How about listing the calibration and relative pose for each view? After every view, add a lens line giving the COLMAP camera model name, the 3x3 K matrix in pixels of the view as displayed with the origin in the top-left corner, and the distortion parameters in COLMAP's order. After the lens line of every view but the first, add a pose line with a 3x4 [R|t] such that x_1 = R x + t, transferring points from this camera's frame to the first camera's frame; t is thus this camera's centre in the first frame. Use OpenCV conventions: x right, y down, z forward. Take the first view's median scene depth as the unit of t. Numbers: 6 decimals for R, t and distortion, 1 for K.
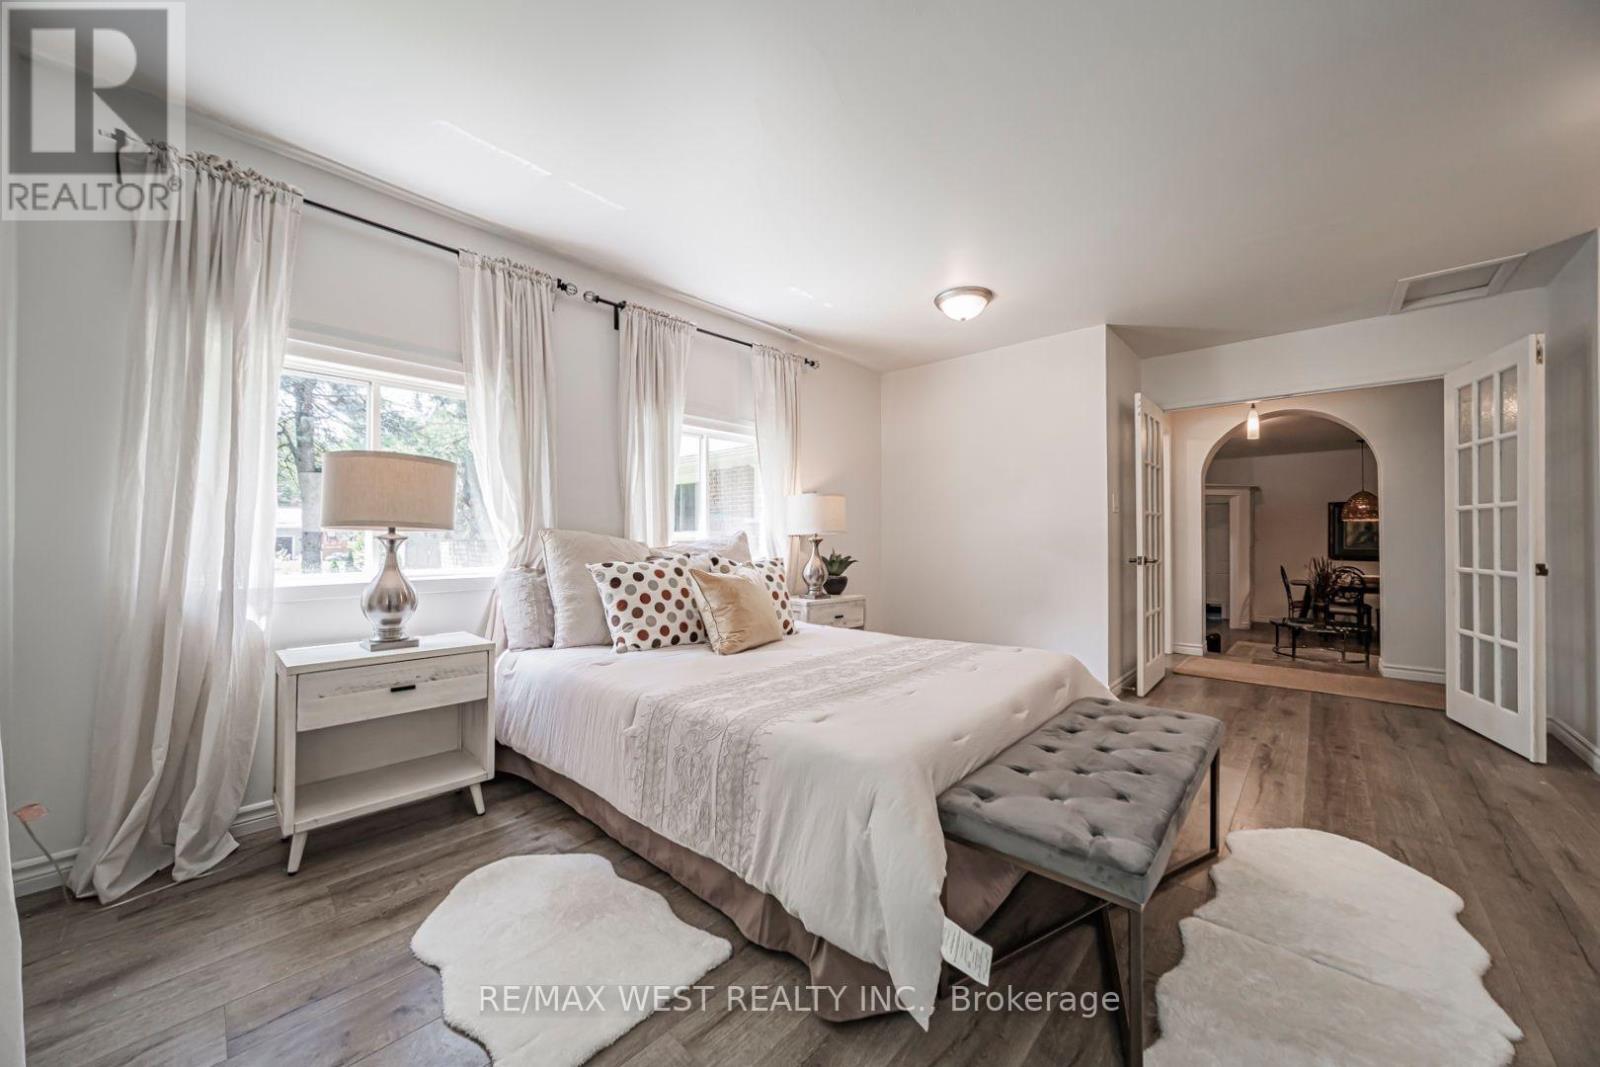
lens RADIAL K [[565.6, 0, 800.0], [0, 565.6, 554.2], [0, 0, 1]] dist [-0.027063, 0.006122]
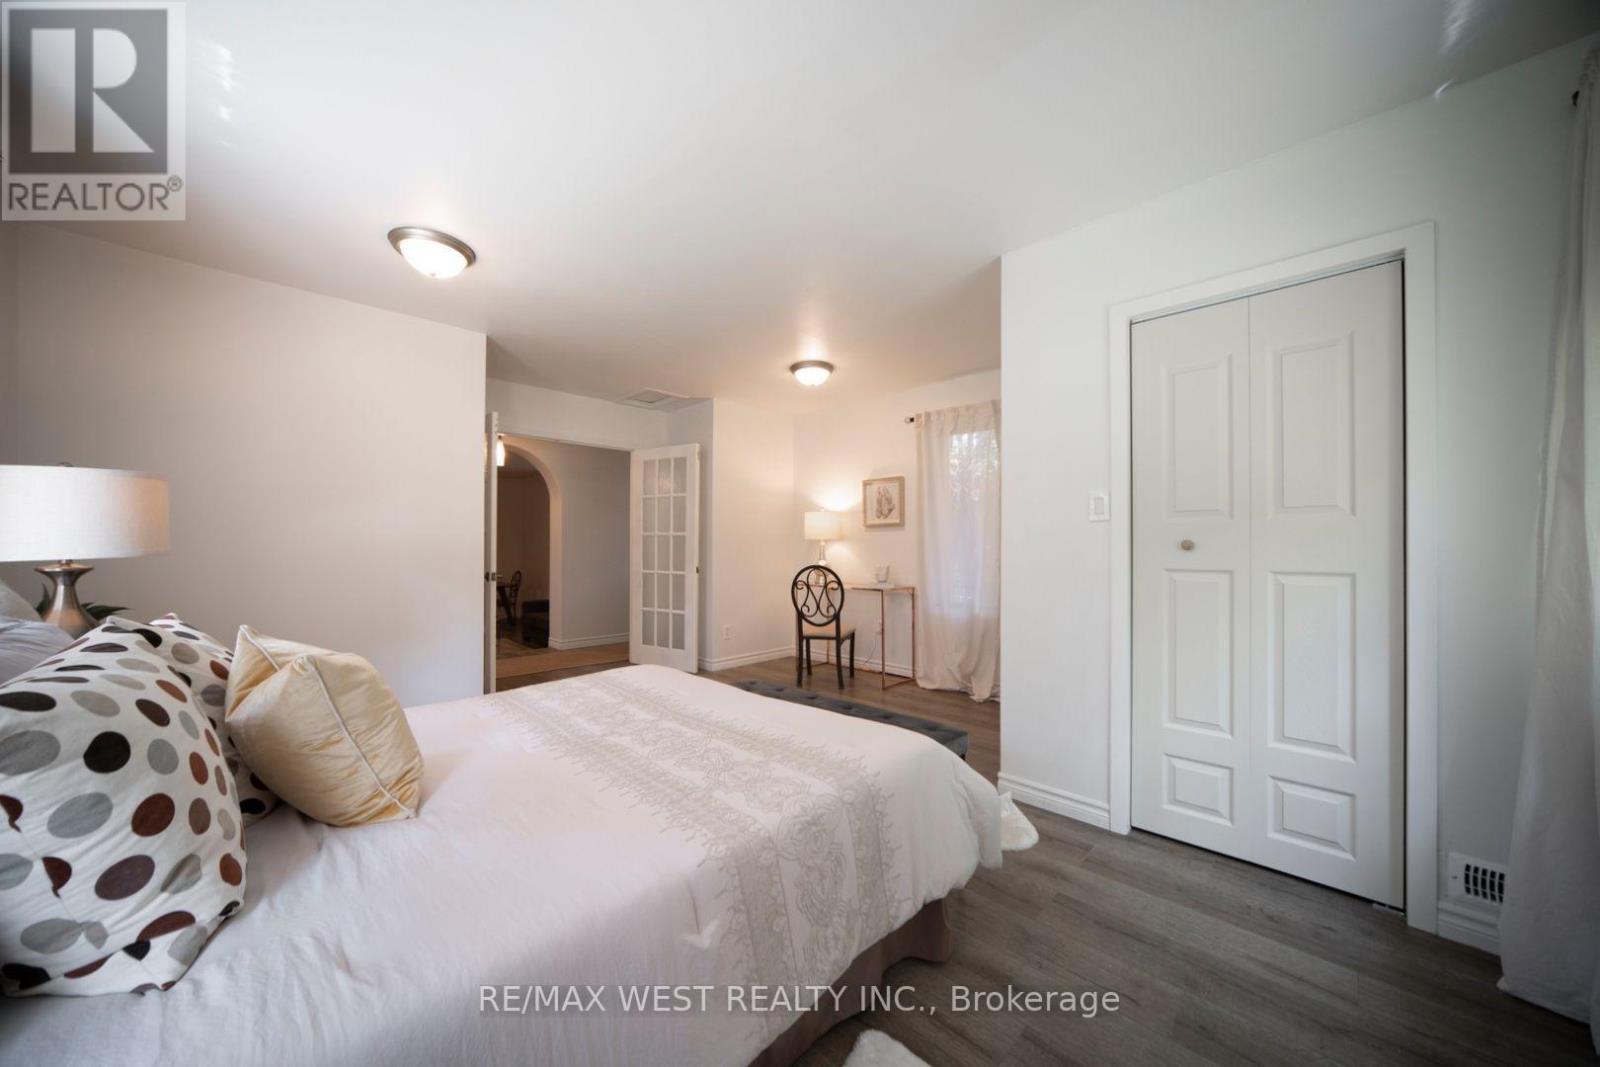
lens RADIAL K [[565.6, 0, 800.0], [0, 565.6, 554.2], [0, 0, 1]] dist [-0.027063, 0.006122]
pose [[0.017268, -0.013833, 0.999755, -0.517028], [0.027043, 0.999545, 0.013363, -0.036270], [-0.999485, 0.026806, 0.017634, 0.561204]]
